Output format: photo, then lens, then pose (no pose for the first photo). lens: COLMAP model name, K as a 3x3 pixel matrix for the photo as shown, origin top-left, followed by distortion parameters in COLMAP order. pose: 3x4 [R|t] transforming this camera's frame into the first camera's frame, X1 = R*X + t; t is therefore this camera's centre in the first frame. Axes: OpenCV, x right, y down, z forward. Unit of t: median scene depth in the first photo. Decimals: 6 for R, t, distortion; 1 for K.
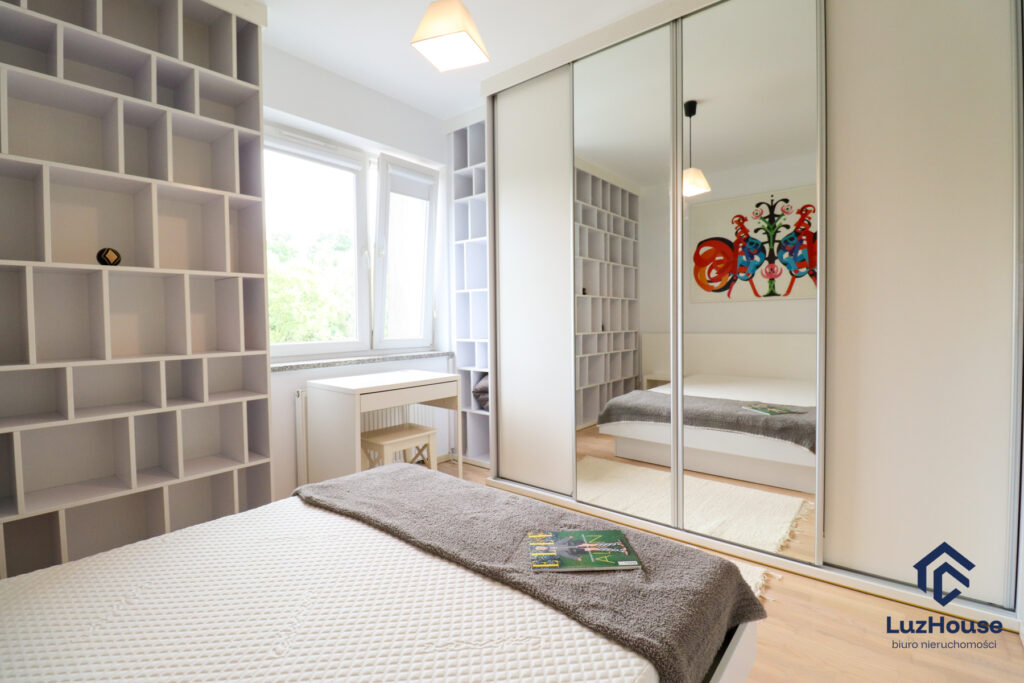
lens RADIAL K [[473.1, 0, 514.2], [0, 473.1, 317.4], [0, 0, 1]] dist [0.019163, -0.000125]
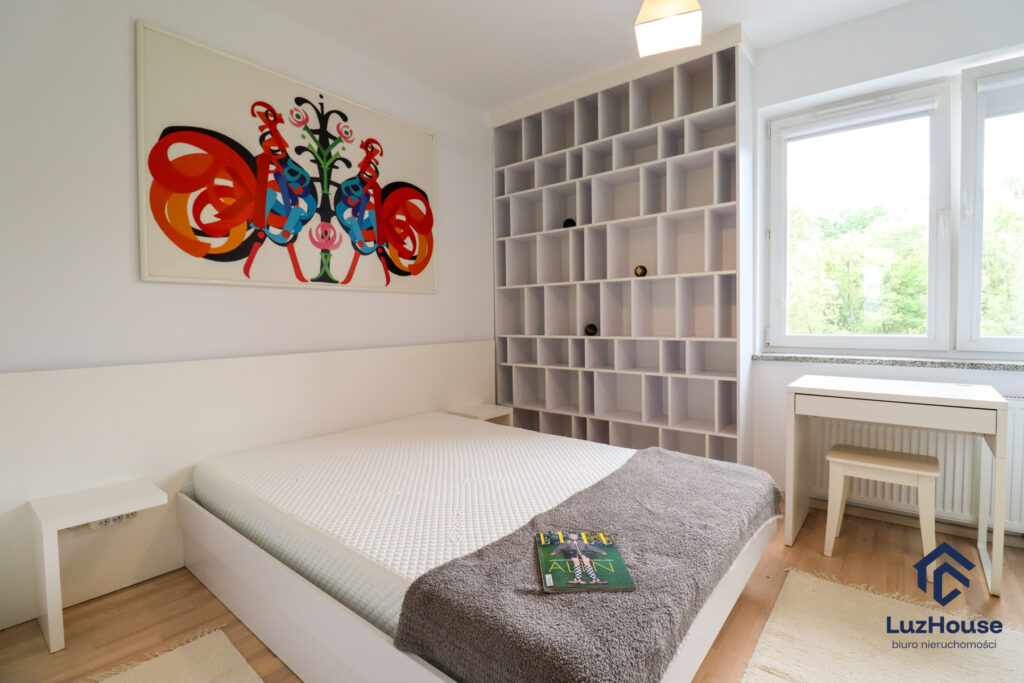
lens RADIAL K [[476.0, 0, 513.7], [0, 476.0, 329.3], [0, 0, 1]] dist [-0.037555, -0.000303]
pose [[-0.015507, 0.030839, -0.999404, 0.605080], [0.013835, 0.999435, 0.030626, 0.007891], [0.999784, -0.013351, -0.015925, 0.517685]]
